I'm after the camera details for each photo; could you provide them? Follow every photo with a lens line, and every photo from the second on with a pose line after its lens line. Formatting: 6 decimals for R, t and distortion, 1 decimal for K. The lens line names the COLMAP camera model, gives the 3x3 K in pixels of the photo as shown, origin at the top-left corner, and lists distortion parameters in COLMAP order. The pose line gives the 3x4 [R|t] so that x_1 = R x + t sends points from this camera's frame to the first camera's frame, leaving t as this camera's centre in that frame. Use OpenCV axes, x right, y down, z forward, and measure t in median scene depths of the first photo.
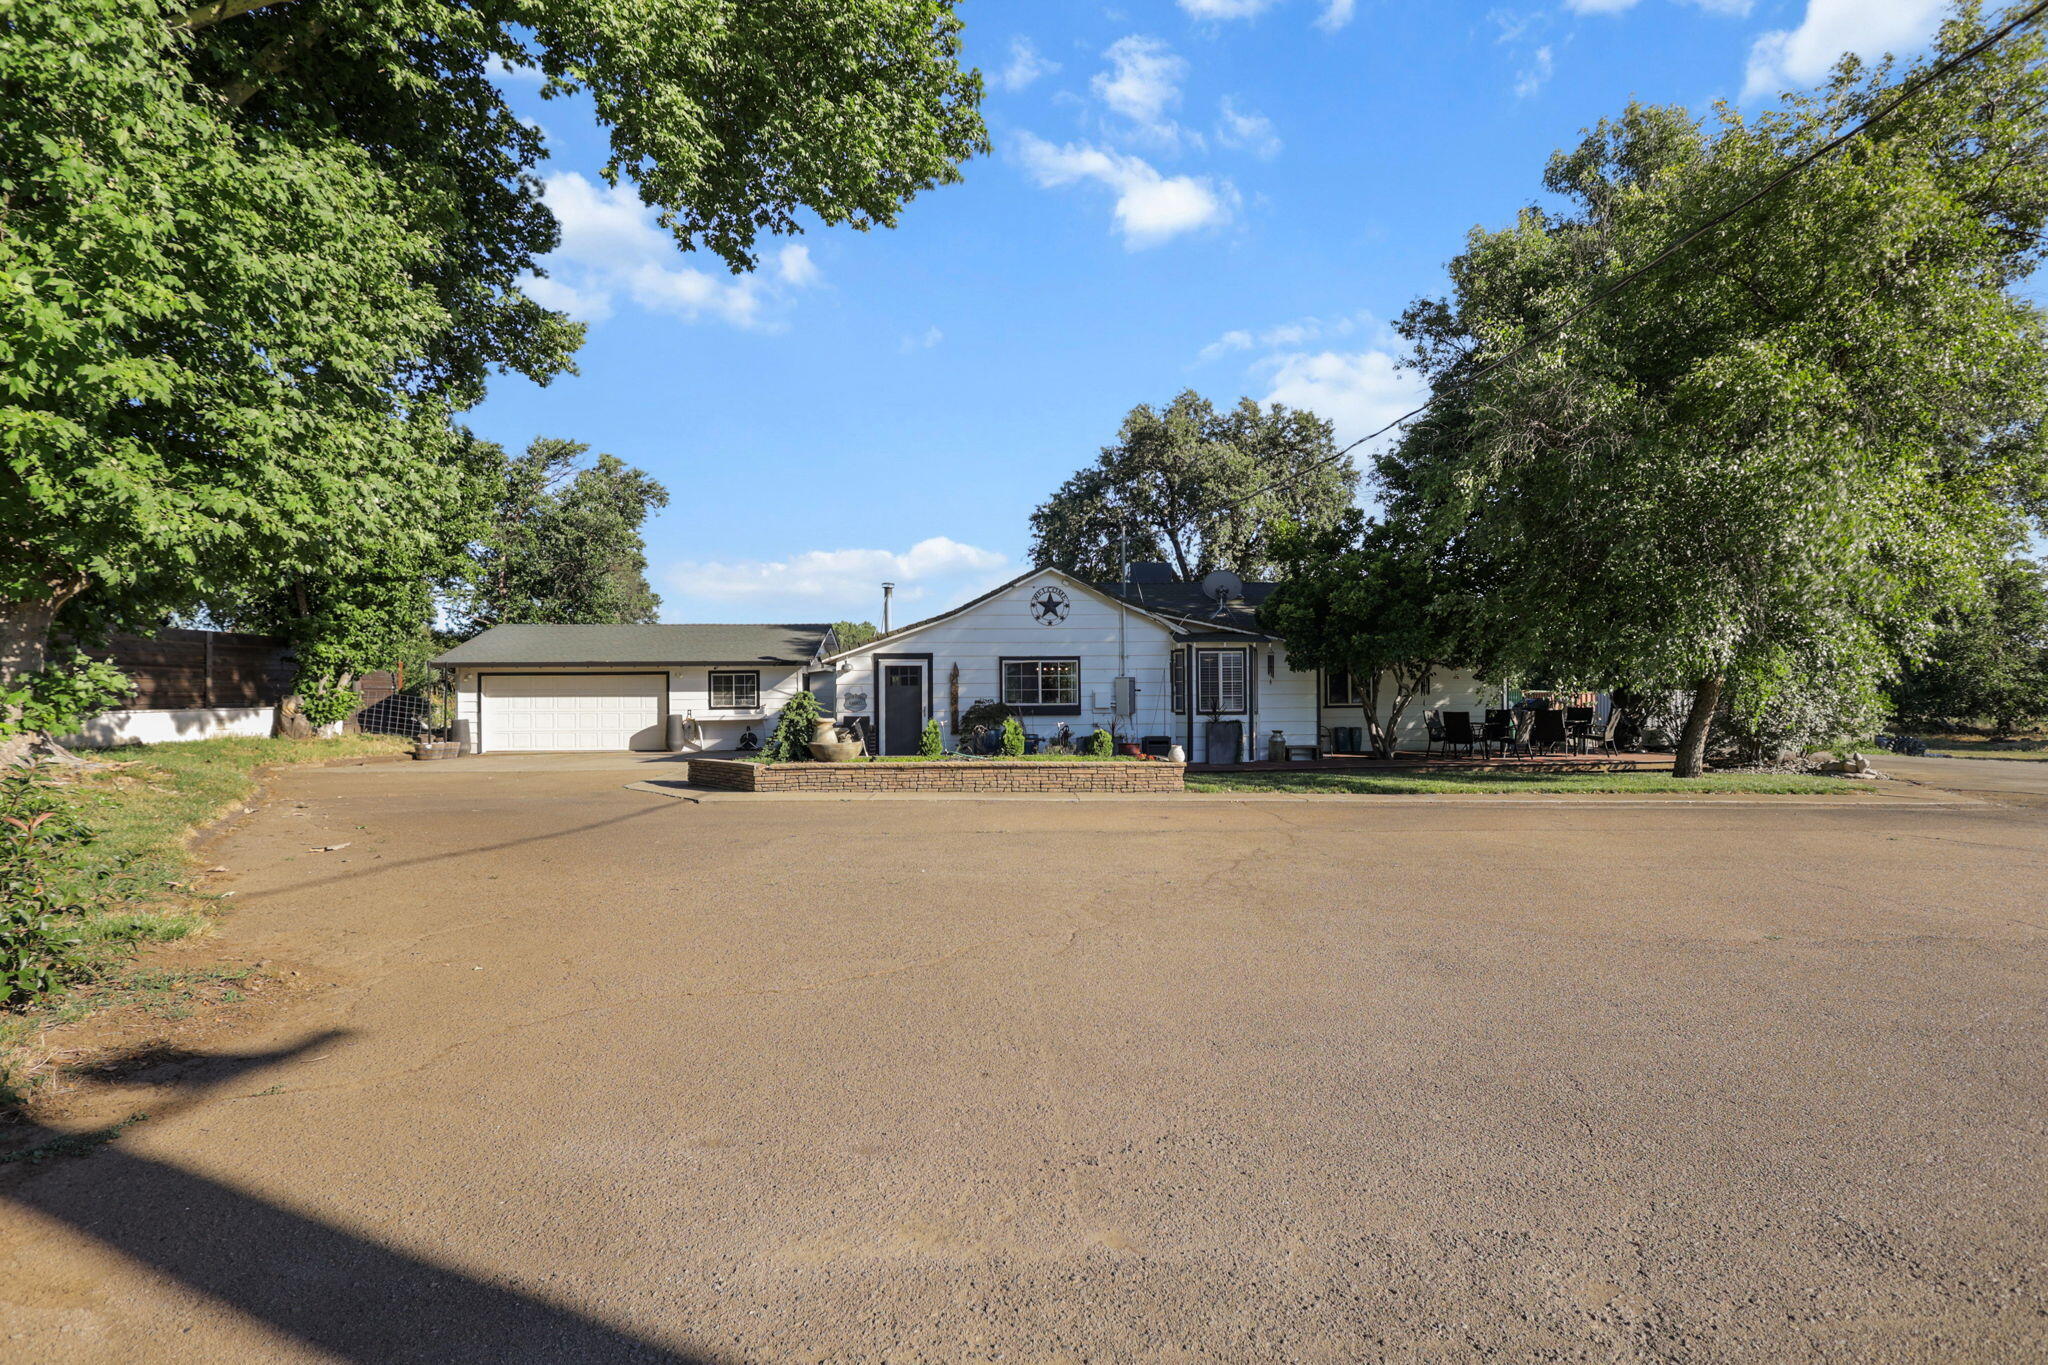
lens RADIAL K [[965.3, 0, 1013.7], [0, 965.3, 675.7], [0, 0, 1]] dist [0.003926, 0.001377]
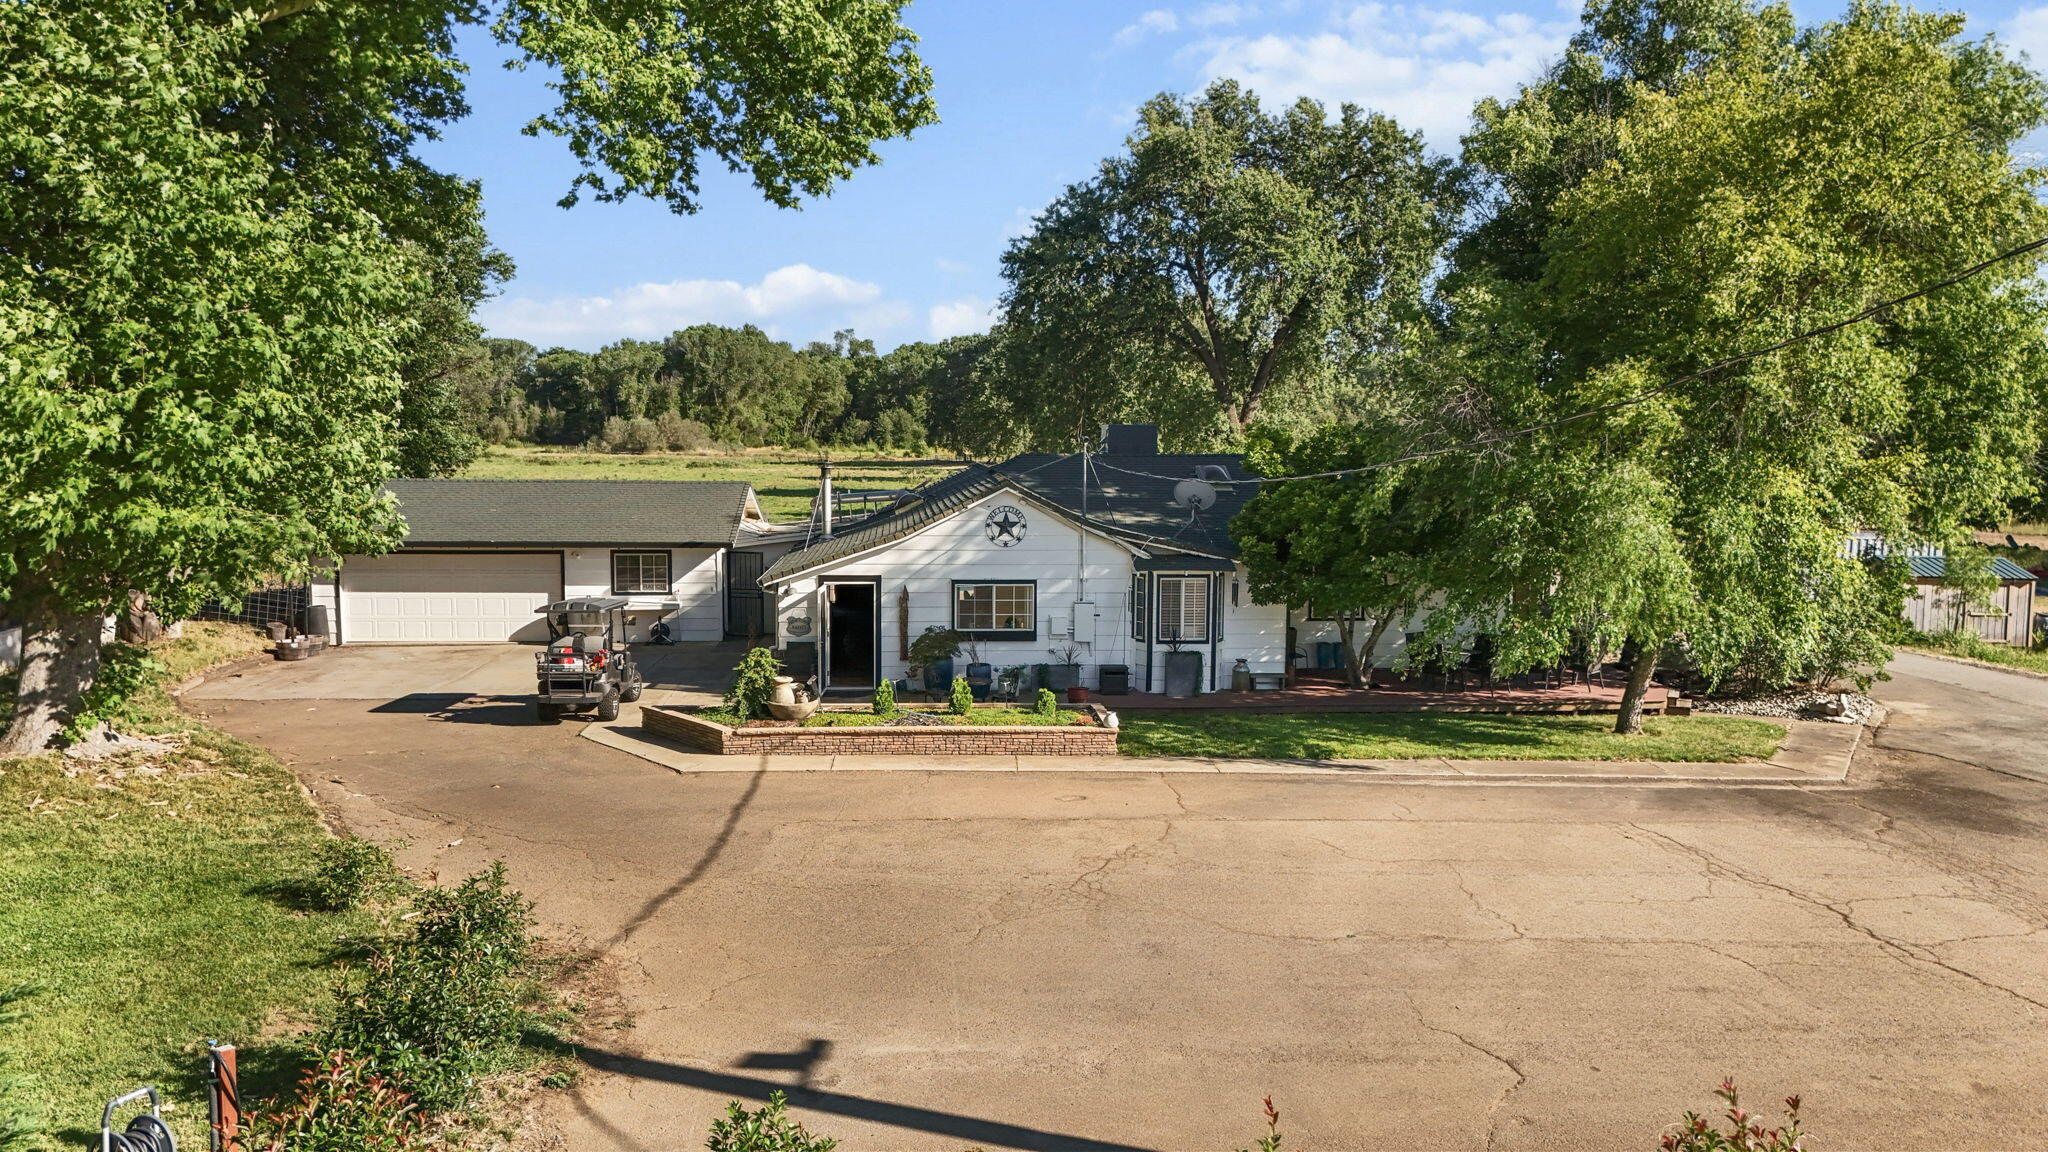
lens RADIAL K [[1531.4, 0, 1032.2], [0, 1531.4, 575.4], [0, 0, 1]] dist [0.044606, -0.006318]
pose [[0.999427, 0.009800, 0.032387, 0.015758], [-0.013525, 0.993055, 0.116874, -0.199376], [-0.031017, -0.117245, 0.992619, -0.489526]]
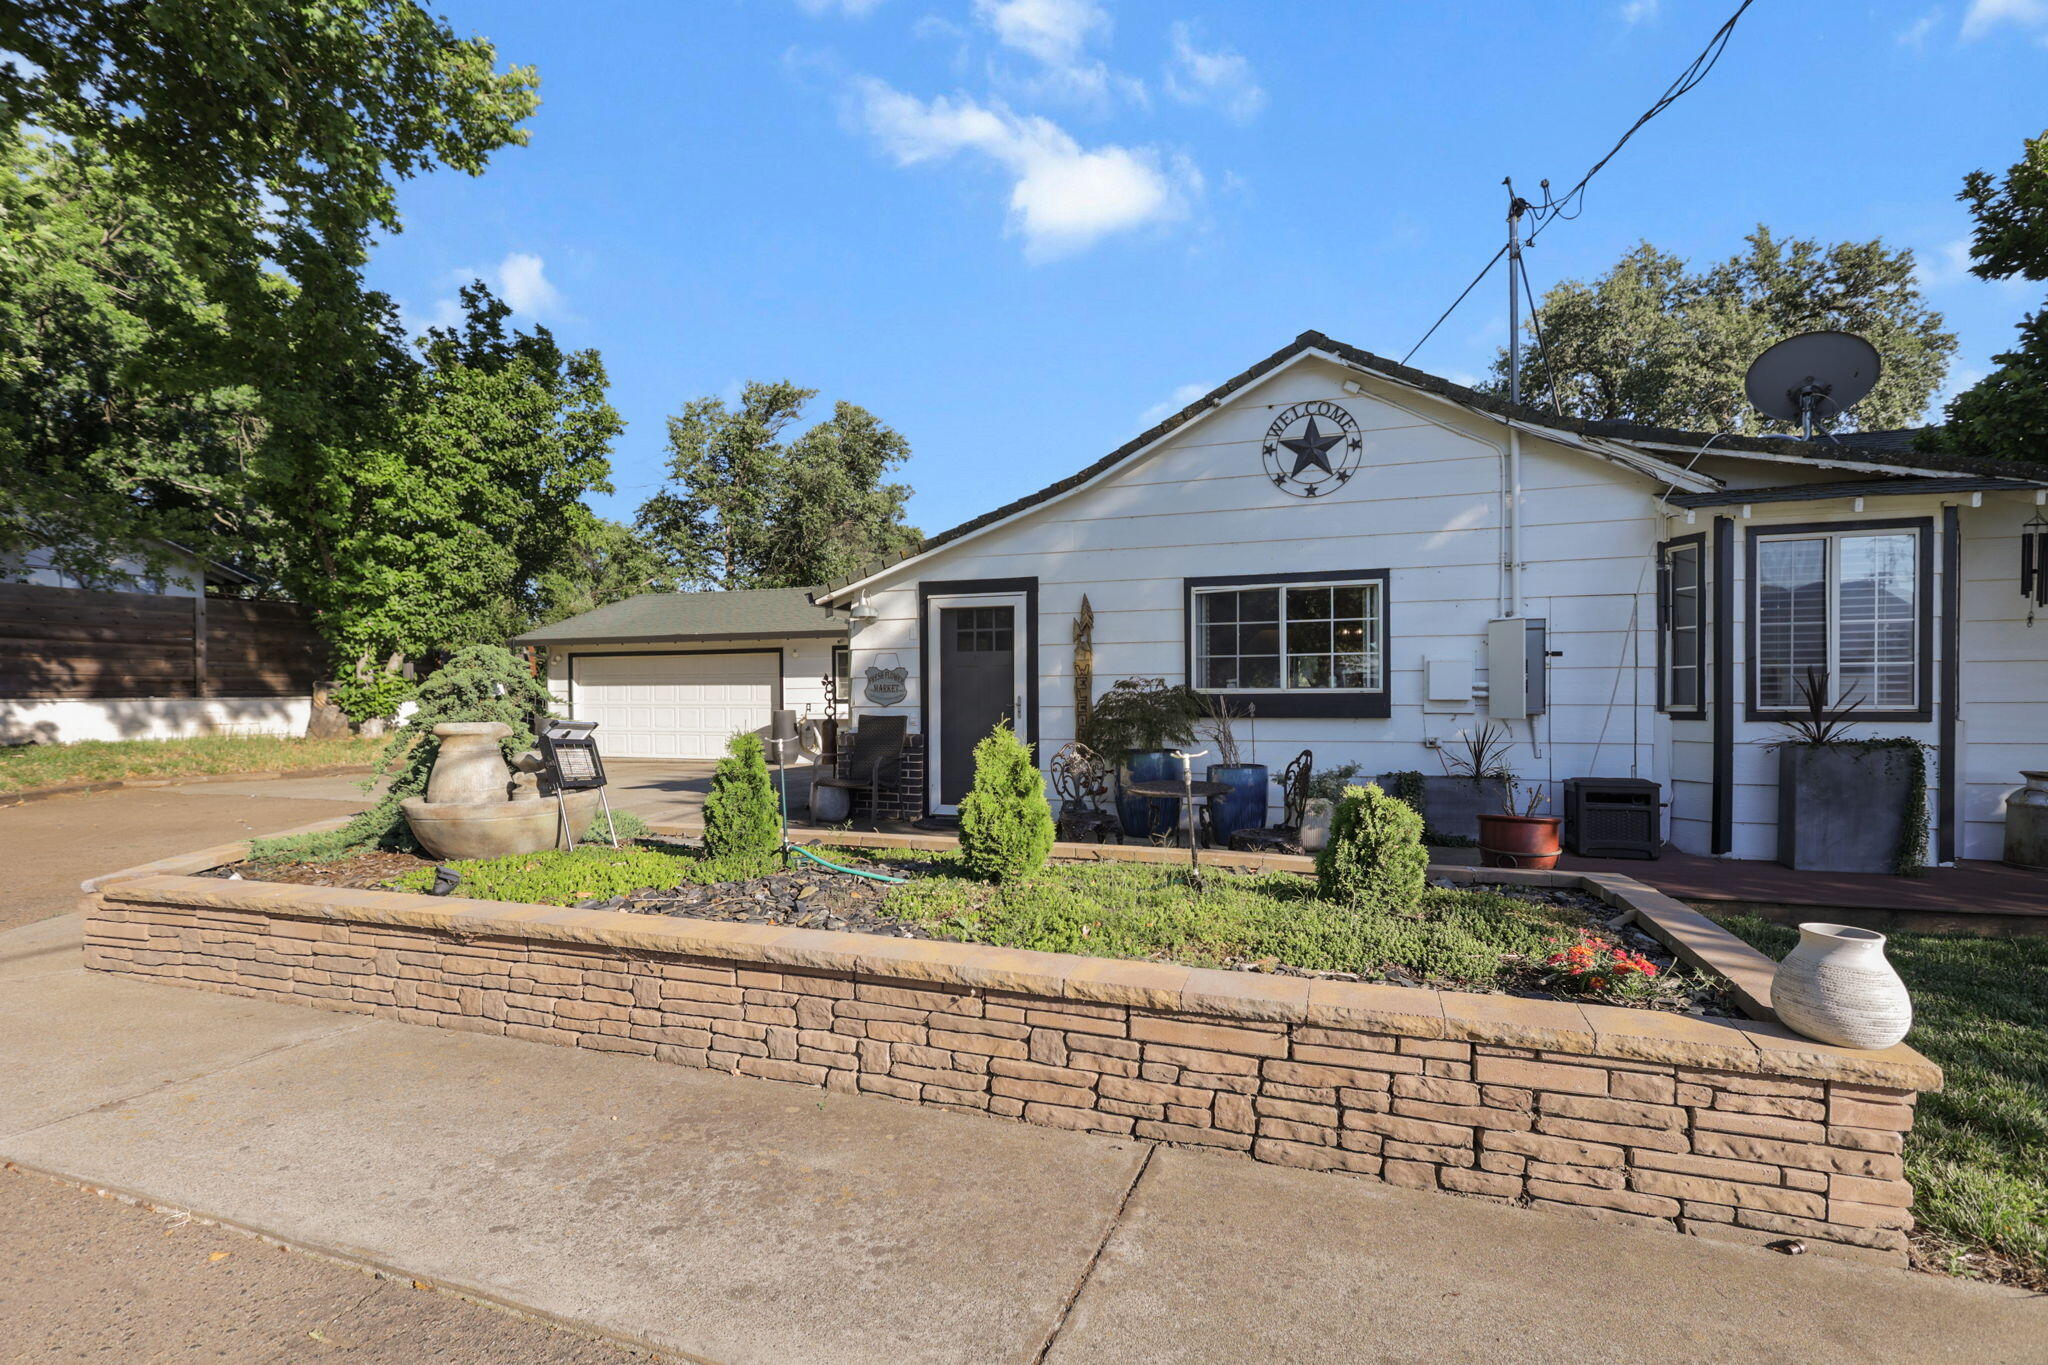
lens RADIAL K [[965.3, 0, 1026.6], [0, 965.3, 702.0], [0, 0, 1]] dist [0.003926, 0.001377]
pose [[0.931349, 0.003892, -0.364107, 0.074463], [0.006771, 0.999585, 0.028006, 0.021877], [0.364065, -0.028548, 0.930936, 0.574401]]
